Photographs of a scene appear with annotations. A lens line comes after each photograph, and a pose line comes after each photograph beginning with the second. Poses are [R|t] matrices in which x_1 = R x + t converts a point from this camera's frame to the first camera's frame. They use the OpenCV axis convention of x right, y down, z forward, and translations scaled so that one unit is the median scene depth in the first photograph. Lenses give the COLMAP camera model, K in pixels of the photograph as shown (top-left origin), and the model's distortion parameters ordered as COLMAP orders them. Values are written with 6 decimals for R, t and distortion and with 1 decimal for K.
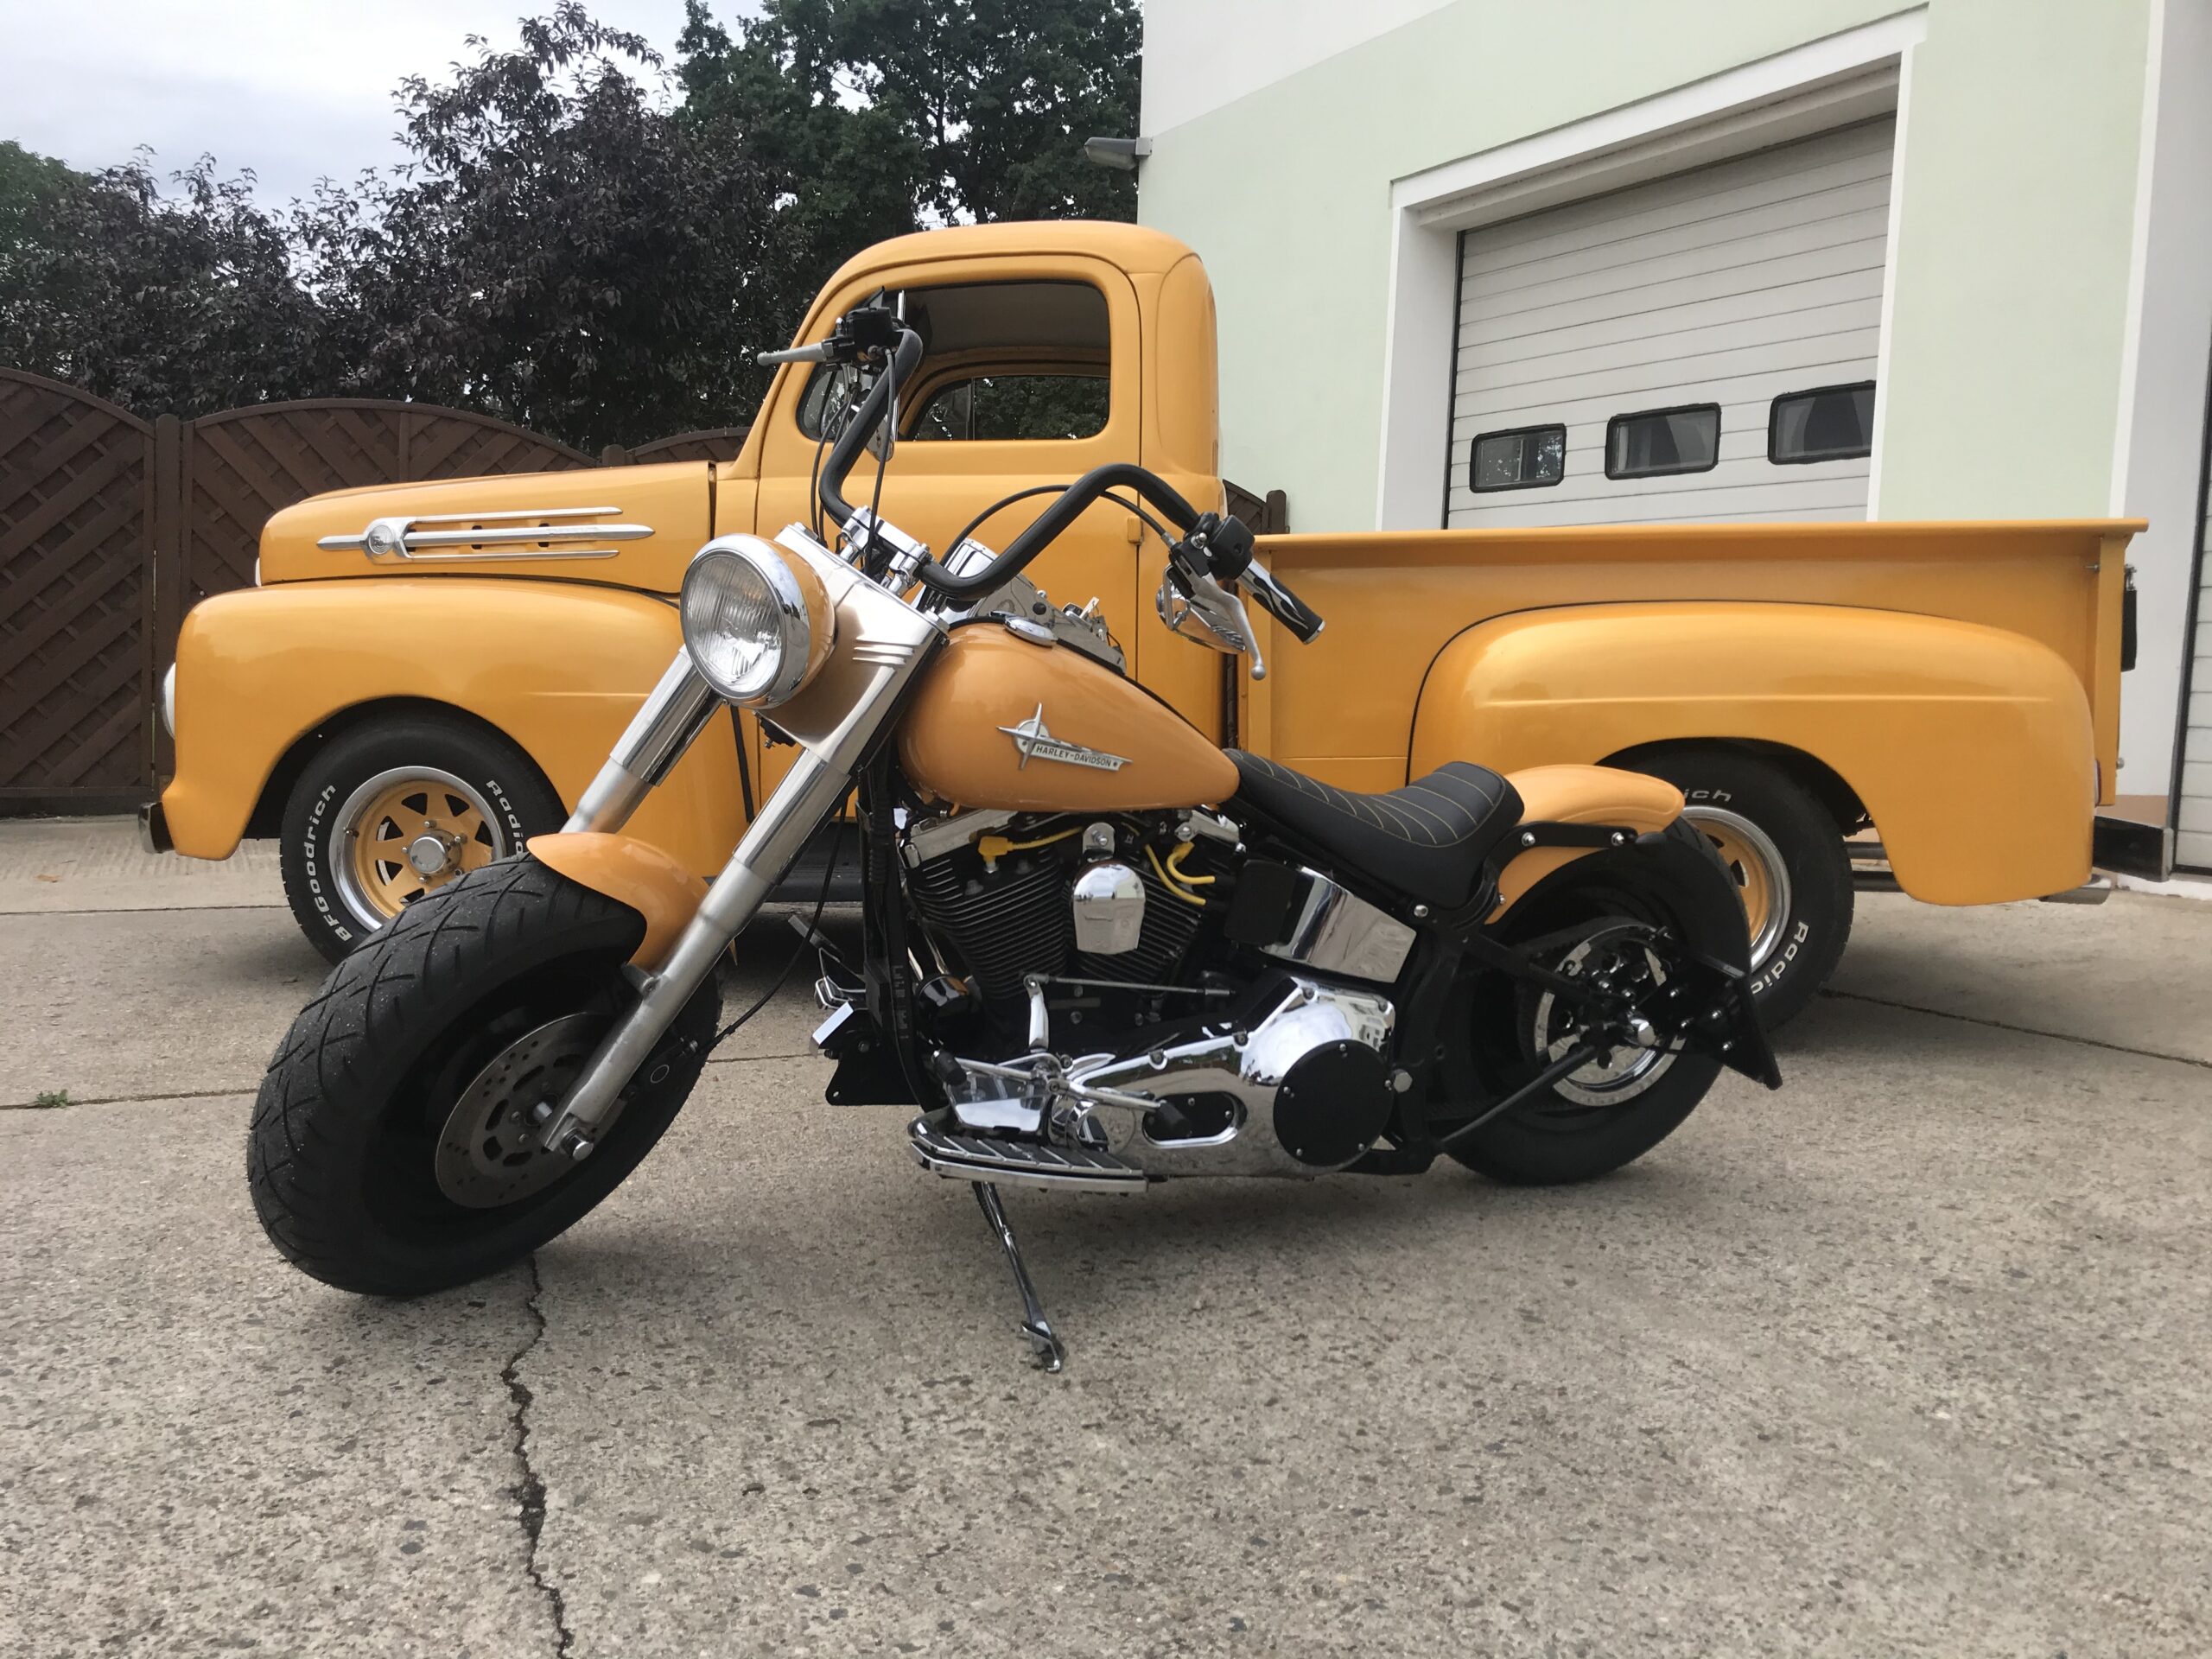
lens RADIAL K [[1820.3, 0, 1107.7], [0, 1820.3, 823.0], [0, 0, 1]] dist [0.009640, 0.002734]
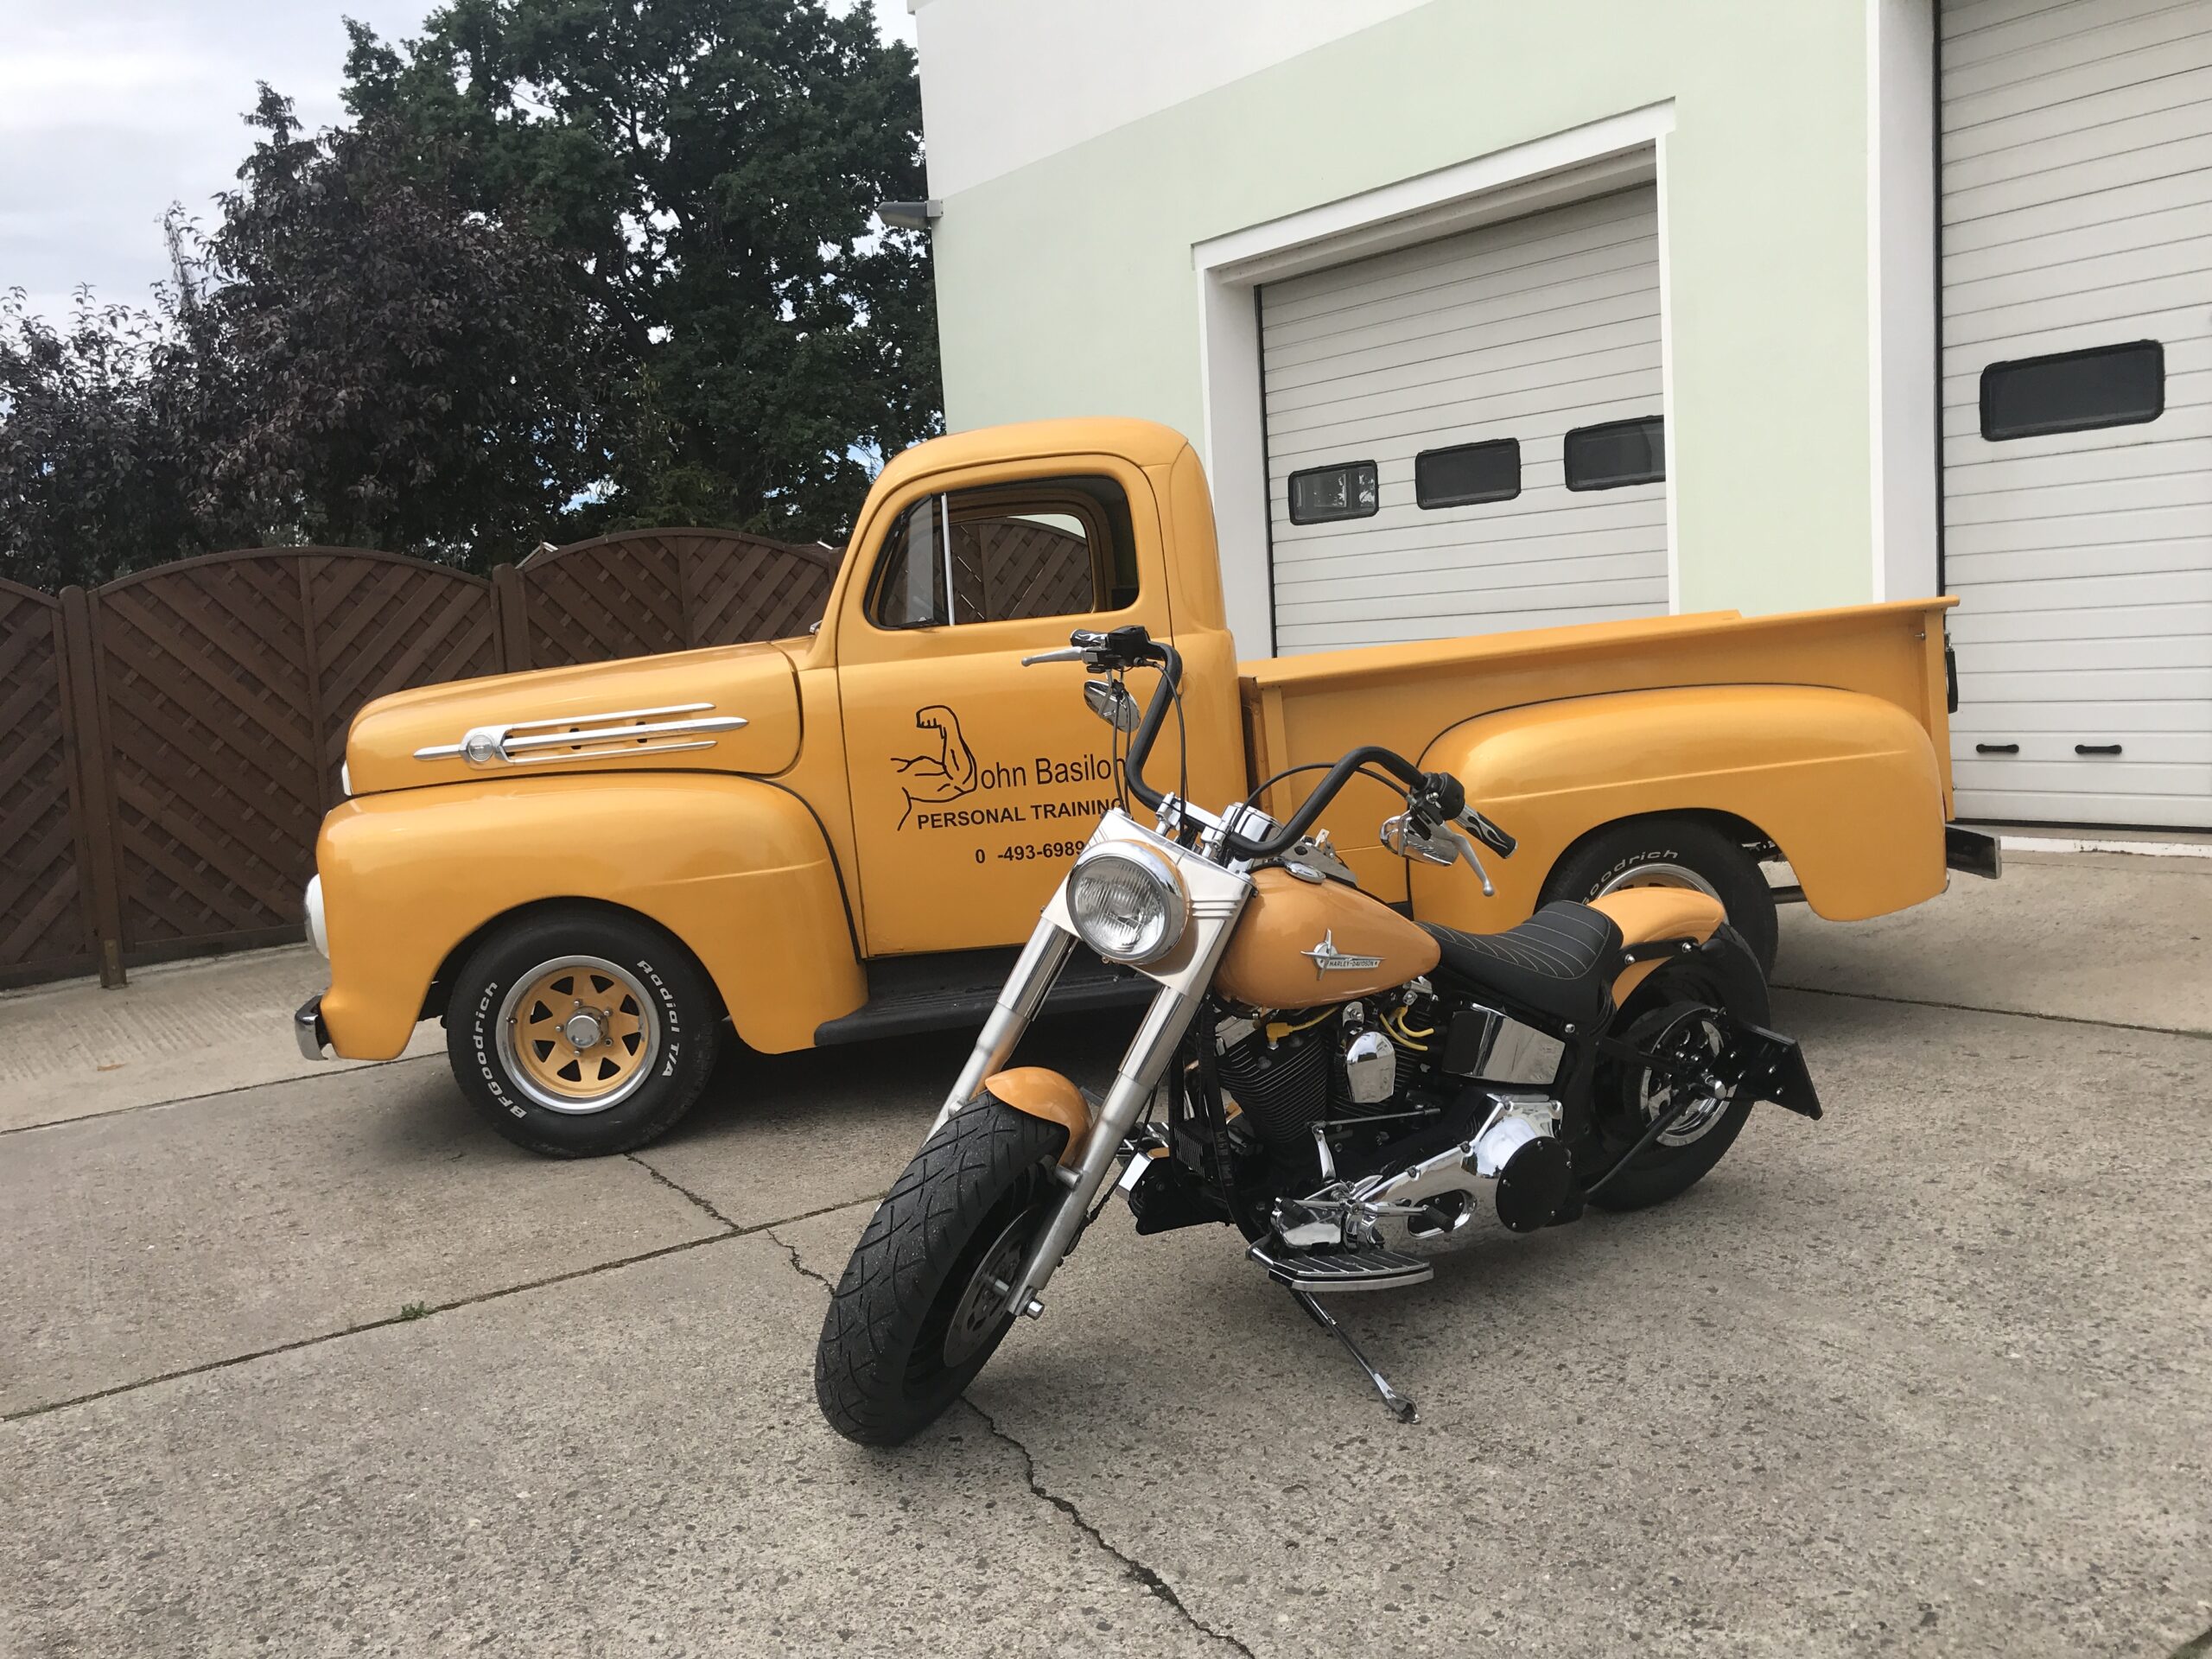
lens RADIAL K [[1820.3, 0, 1106.5], [0, 1820.3, 831.9], [0, 0, 1]] dist [0.009640, 0.002734]
pose [[0.983348, -0.113964, 0.141556, -0.322059], [0.110562, 0.993364, 0.031694, -0.168341], [-0.144228, -0.015515, 0.989423, -0.255438]]
